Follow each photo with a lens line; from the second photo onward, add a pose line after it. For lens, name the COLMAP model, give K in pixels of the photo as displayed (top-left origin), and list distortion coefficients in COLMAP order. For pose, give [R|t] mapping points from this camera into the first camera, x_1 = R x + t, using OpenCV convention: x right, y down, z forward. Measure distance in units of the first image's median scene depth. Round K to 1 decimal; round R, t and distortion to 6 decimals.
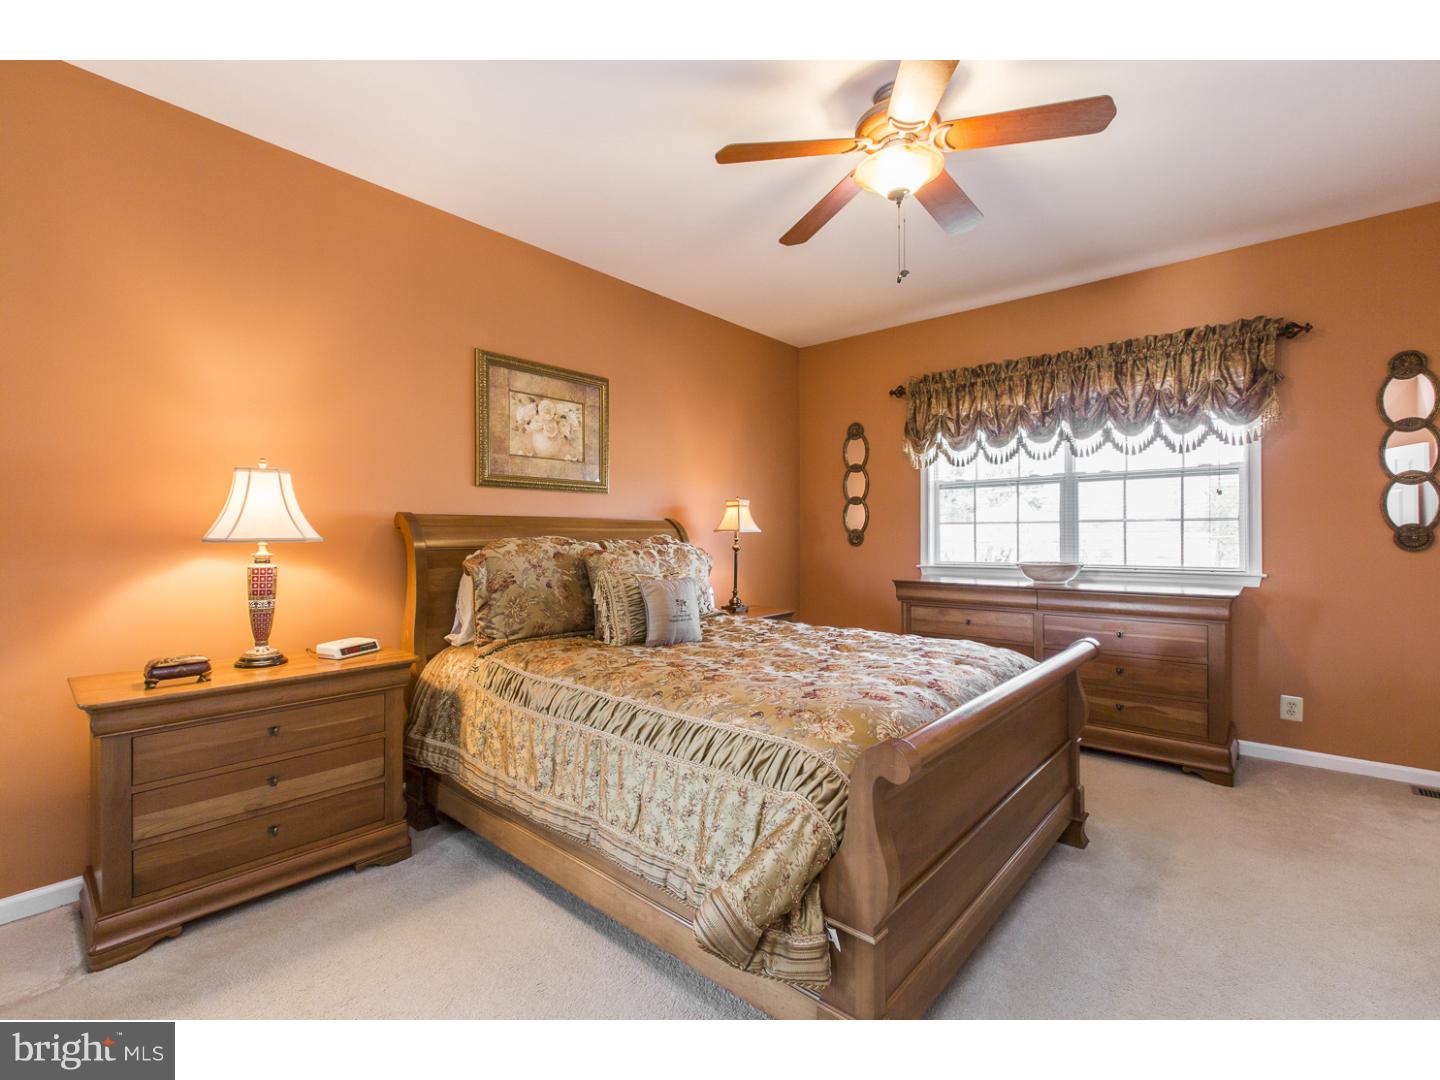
lens RADIAL K [[650.1, 0, 724.2], [0, 650.1, 540.0], [0, 0, 1]] dist [0.002242, 0.001164]
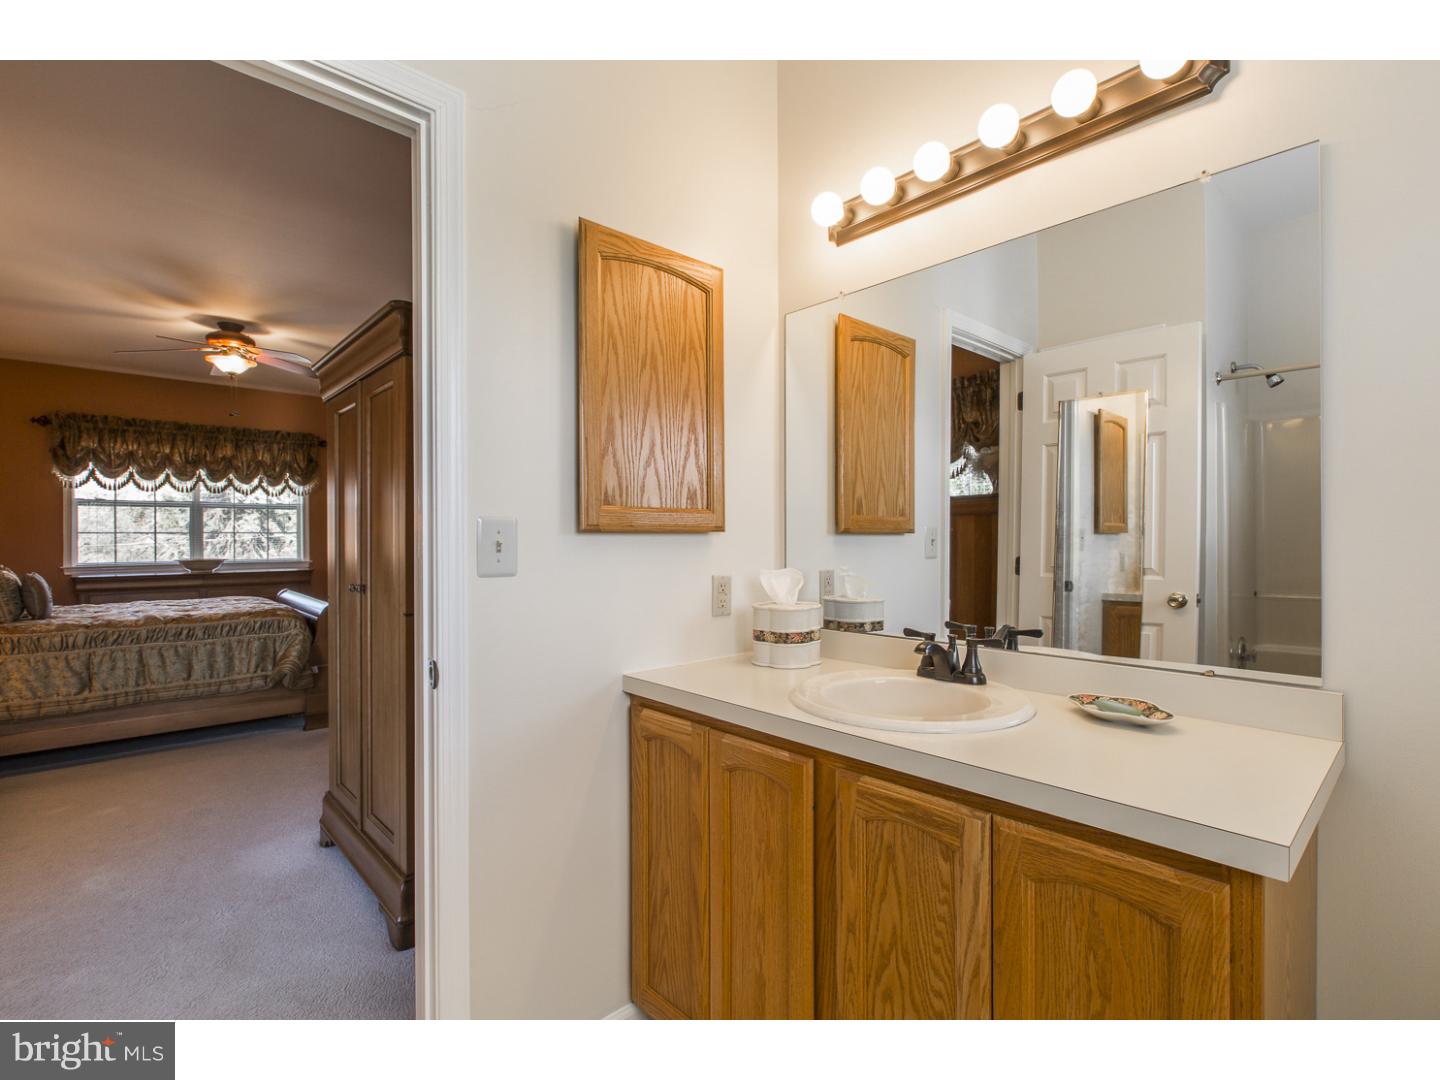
lens RADIAL K [[668.0, 0, 716.6], [0, 668.0, 539.3], [0, 0, 1]] dist [-0.004268, -0.001237]
pose [[0.117635, 0.003262, 0.993052, -0.937641], [0.010716, 0.999932, -0.004554, 0.007417], [-0.992999, 0.011177, 0.117592, -0.425456]]
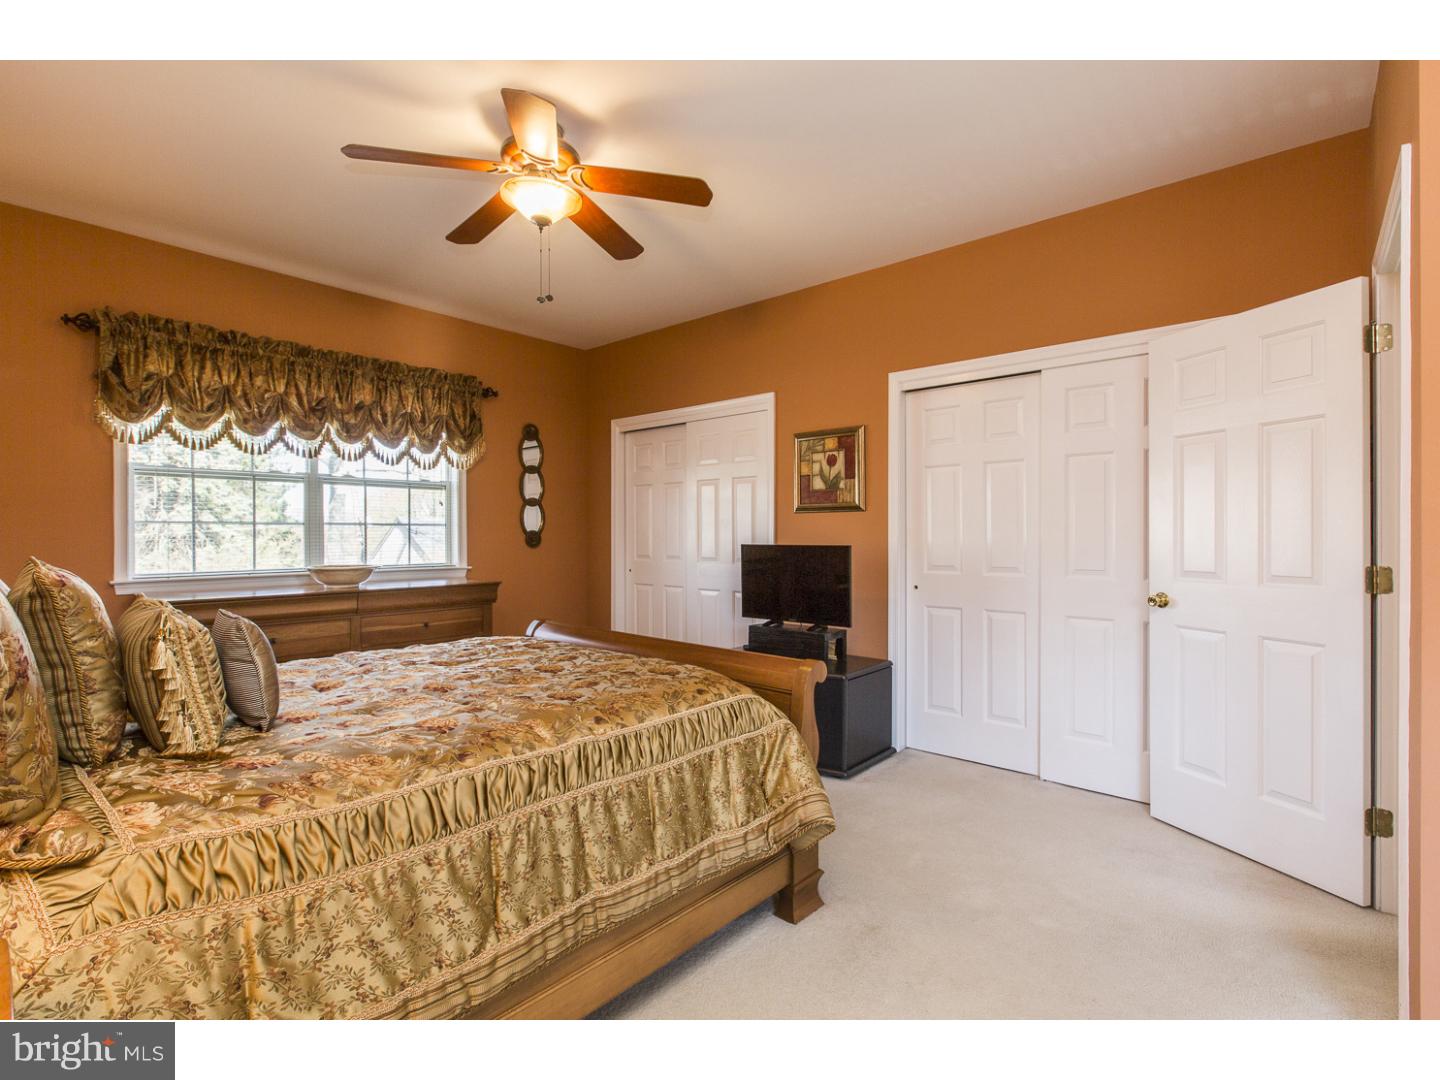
lens RADIAL K [[668.0, 0, 720.3], [0, 668.0, 539.9], [0, 0, 1]] dist [-0.004268, -0.001237]
pose [[0.012799, -0.000866, 0.999918, -0.480000], [0.007410, 0.999972, 0.000772, -0.000827], [-0.999891, 0.007400, 0.012805, 0.407691]]
